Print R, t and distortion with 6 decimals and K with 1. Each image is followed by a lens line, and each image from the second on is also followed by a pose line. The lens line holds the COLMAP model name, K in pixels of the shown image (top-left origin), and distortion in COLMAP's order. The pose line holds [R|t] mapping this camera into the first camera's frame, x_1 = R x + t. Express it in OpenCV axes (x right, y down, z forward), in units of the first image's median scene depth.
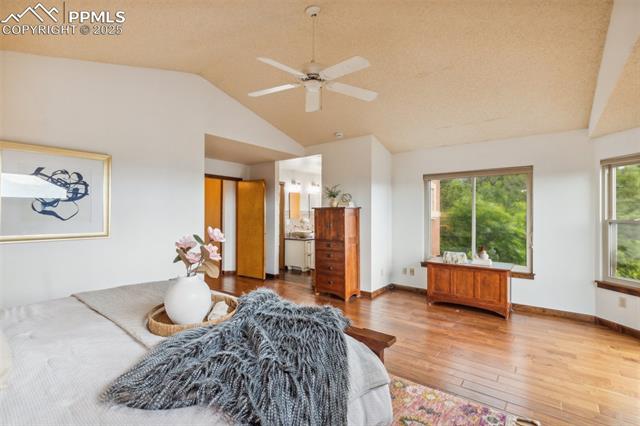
lens RADIAL K [[302.9, 0, 316.3], [0, 302.9, 213.8], [0, 0, 1]] dist [-0.000641, 0.000094]
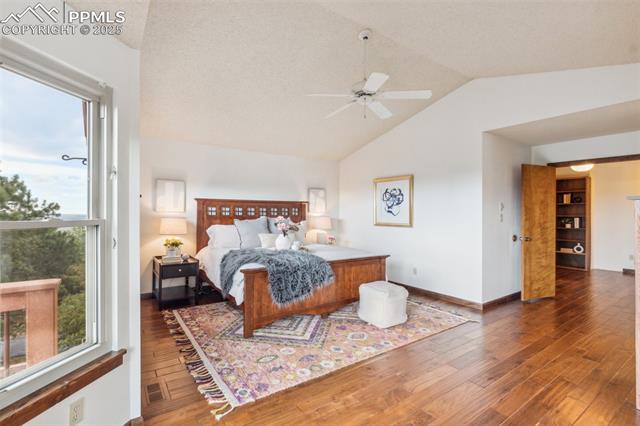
lens RADIAL K [[302.9, 0, 316.3], [0, 302.9, 213.8], [0, 0, 1]] dist [-0.000641, 0.000094]
pose [[-0.304238, 0.005509, -0.952580, 1.093299], [0.007496, 0.999966, 0.003390, 0.000684], [0.952567, -0.006109, -0.304269, 1.114234]]
